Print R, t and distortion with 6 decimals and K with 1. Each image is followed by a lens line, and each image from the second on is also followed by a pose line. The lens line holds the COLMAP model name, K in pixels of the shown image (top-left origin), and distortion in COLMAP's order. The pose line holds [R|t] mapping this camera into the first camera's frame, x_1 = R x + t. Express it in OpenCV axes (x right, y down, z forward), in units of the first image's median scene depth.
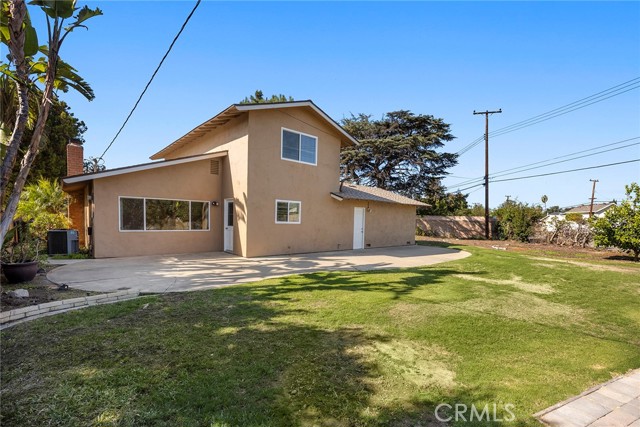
lens RADIAL K [[288.1, 0, 317.2], [0, 288.1, 236.0], [0, 0, 1]] dist [-0.002255, 0.000680]
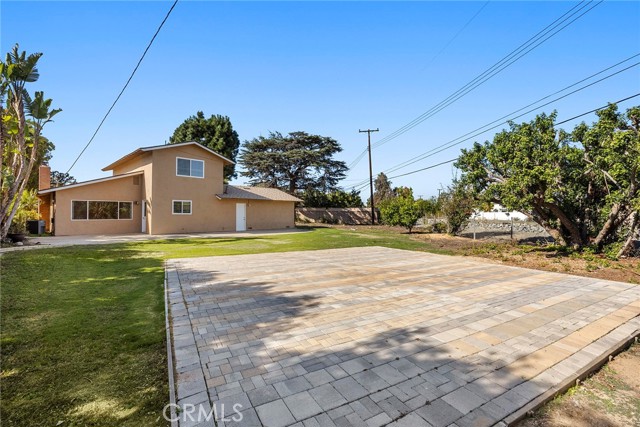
lens RADIAL K [[288.1, 0, 318.2], [0, 288.1, 210.9], [0, 0, 1]] dist [-0.002255, 0.000680]
pose [[0.997551, -0.016884, 0.067880, 0.483230], [0.021091, 0.997870, -0.061738, 0.046644], [-0.066693, 0.063018, 0.995781, -0.586026]]
